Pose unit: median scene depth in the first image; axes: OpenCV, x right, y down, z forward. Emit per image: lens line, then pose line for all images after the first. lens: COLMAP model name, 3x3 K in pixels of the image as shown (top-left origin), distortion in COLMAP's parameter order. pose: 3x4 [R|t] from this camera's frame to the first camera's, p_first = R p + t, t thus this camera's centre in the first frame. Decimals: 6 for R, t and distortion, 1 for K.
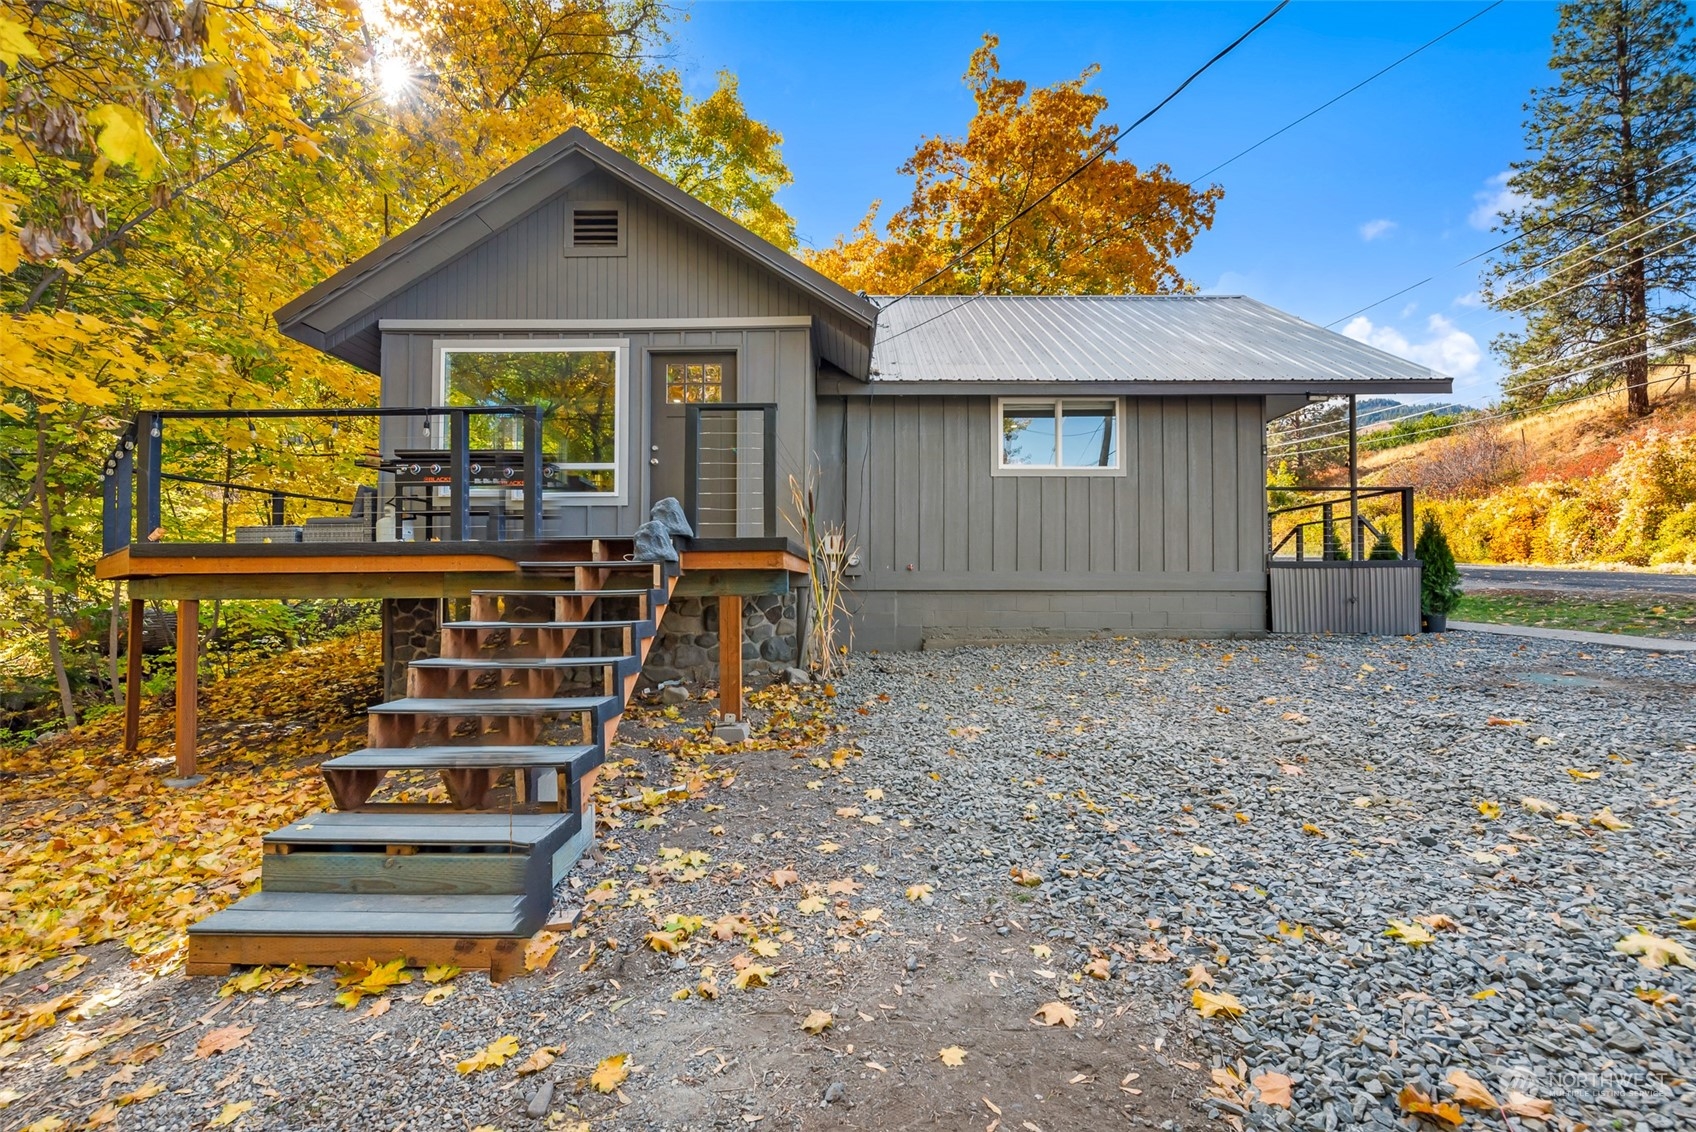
lens RADIAL K [[746.4, 0, 841.1], [0, 746.4, 568.2], [0, 0, 1]] dist [0.002152, -0.000311]
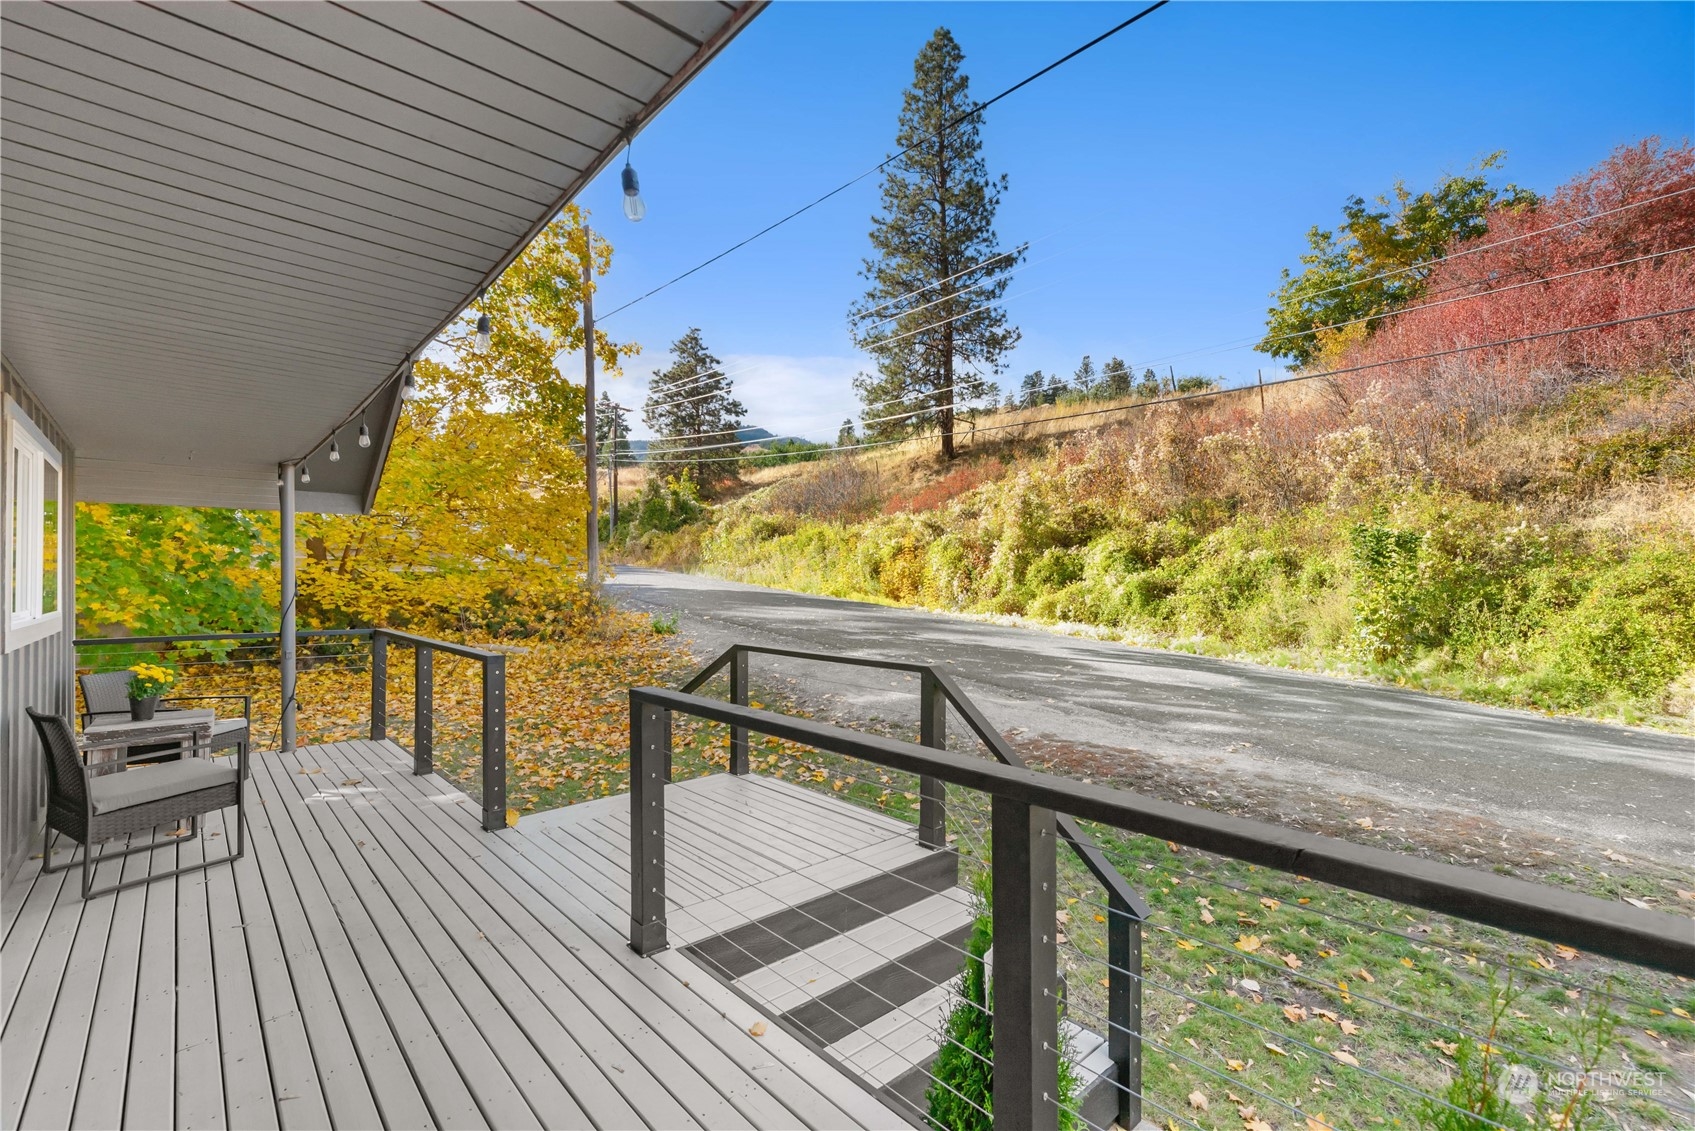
lens RADIAL K [[746.0, 0, 845.5], [0, 746.0, 572.4], [0, 0, 1]] dist [0.002152, -0.000311]
pose [[0.734782, 0.006486, 0.678273, 0.138047], [-0.016374, 0.999832, 0.008177, -0.029999], [-0.678106, -0.017115, 0.734765, 0.230373]]
